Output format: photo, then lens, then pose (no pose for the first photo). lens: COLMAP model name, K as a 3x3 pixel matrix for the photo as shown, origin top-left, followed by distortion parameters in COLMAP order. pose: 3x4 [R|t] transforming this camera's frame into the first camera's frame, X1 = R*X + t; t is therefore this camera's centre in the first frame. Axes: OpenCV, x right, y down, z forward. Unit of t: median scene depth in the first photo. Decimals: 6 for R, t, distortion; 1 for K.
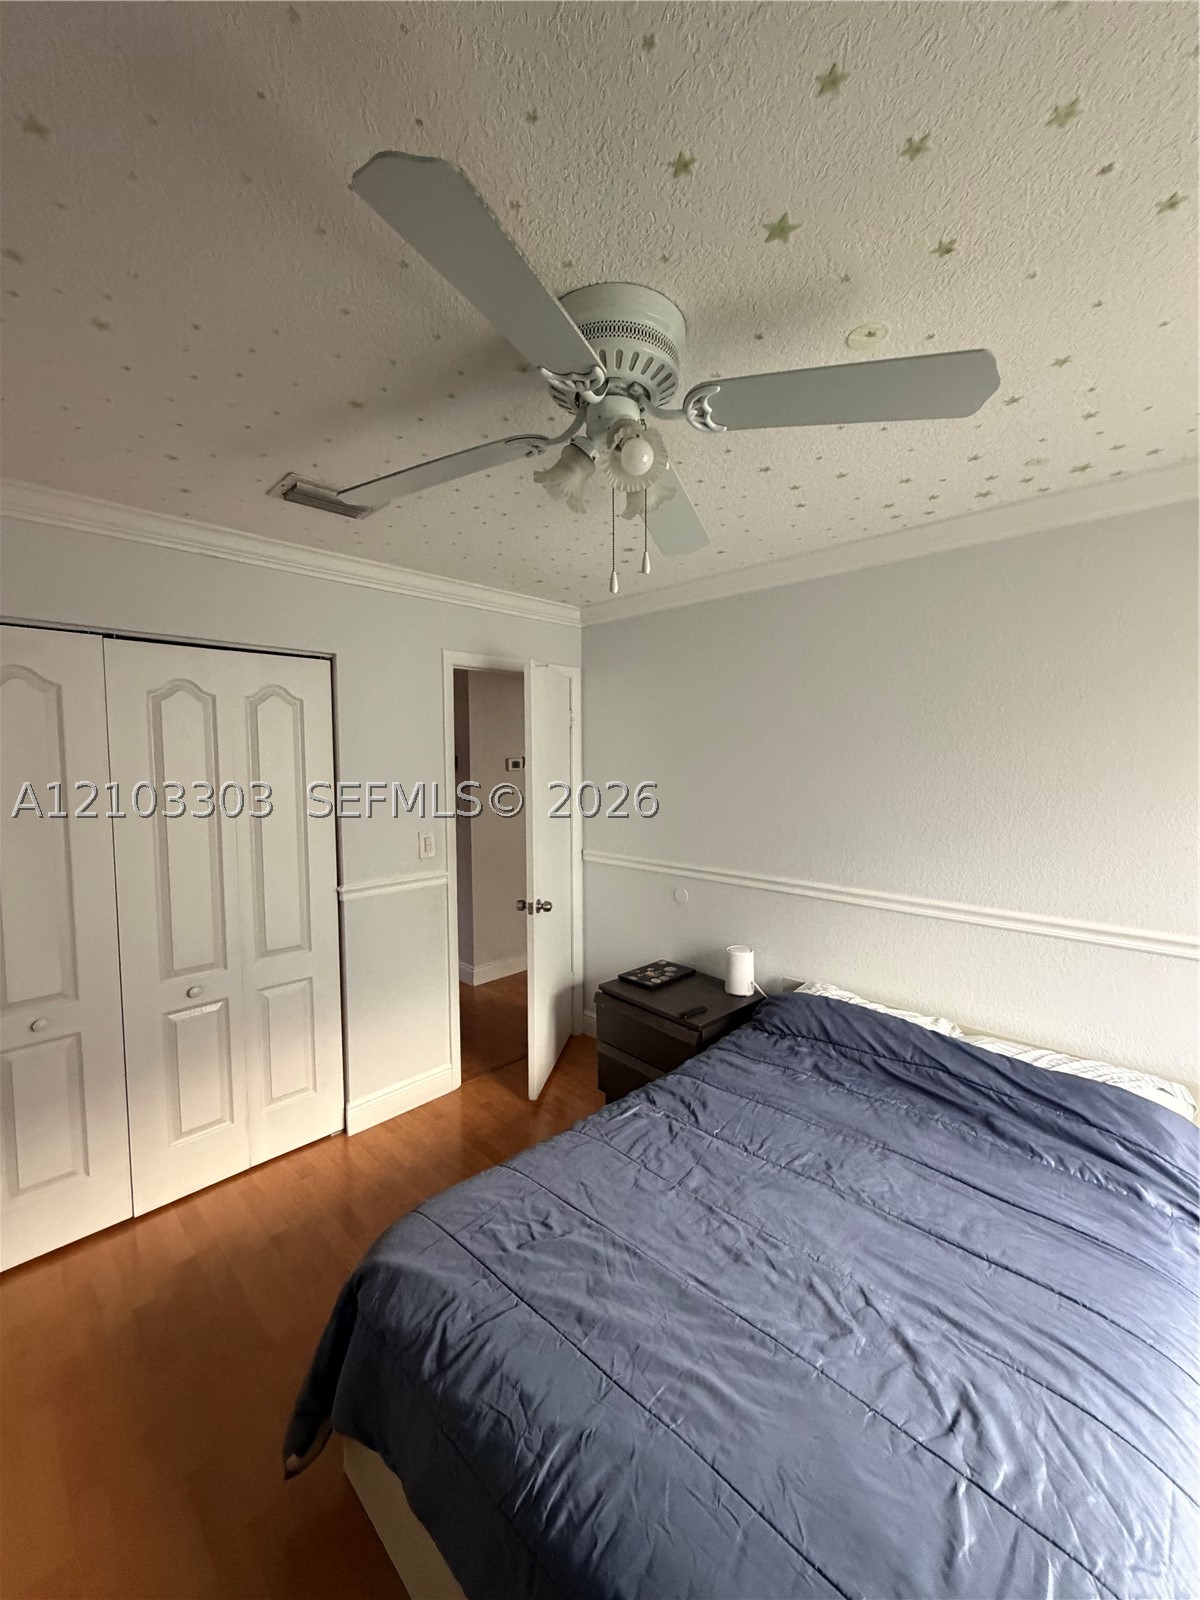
lens RADIAL K [[636.0, 0, 598.8], [0, 636.0, 795.3], [0, 0, 1]] dist [-0.001253, 0.000369]
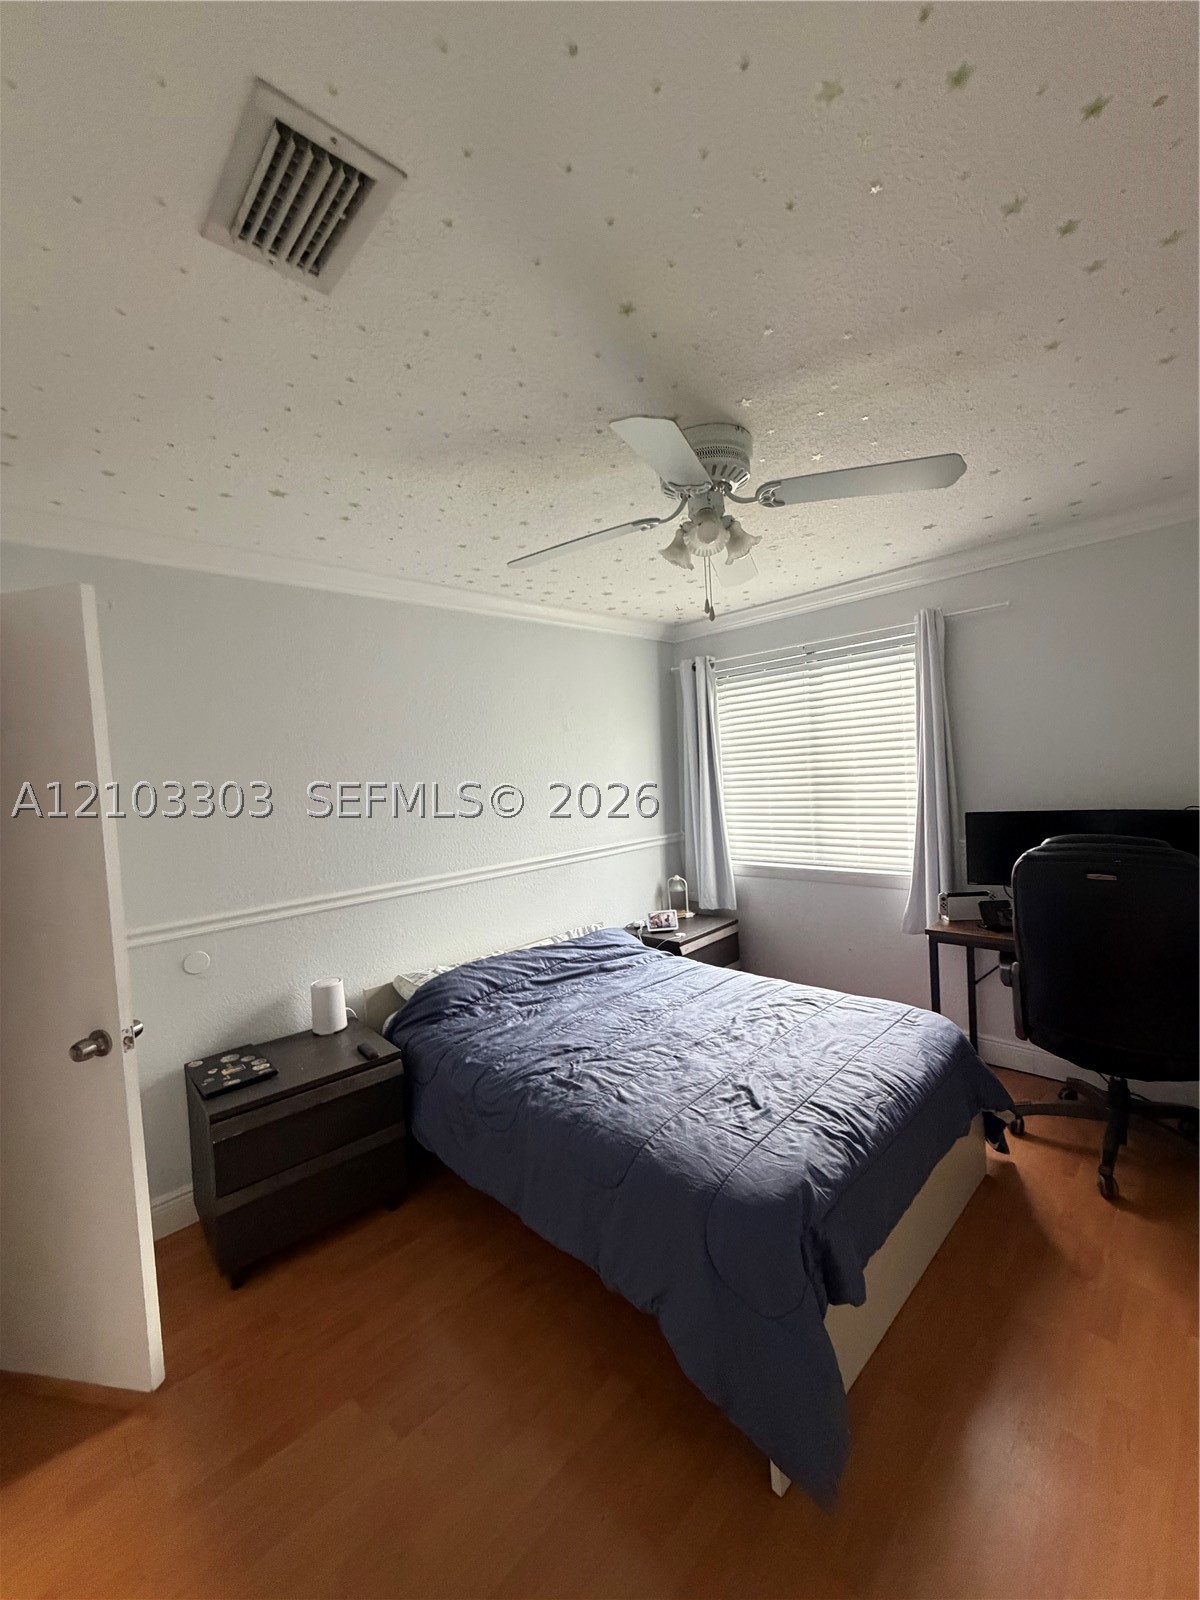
lens RADIAL K [[636.0, 0, 596.8], [0, 636.0, 802.6], [0, 0, 1]] dist [-0.001253, 0.000369]
pose [[0.014170, -0.042035, 0.999016, -0.940897], [0.120791, 0.991871, 0.040021, 0.005392], [-0.992577, 0.120105, 0.019132, 0.833443]]
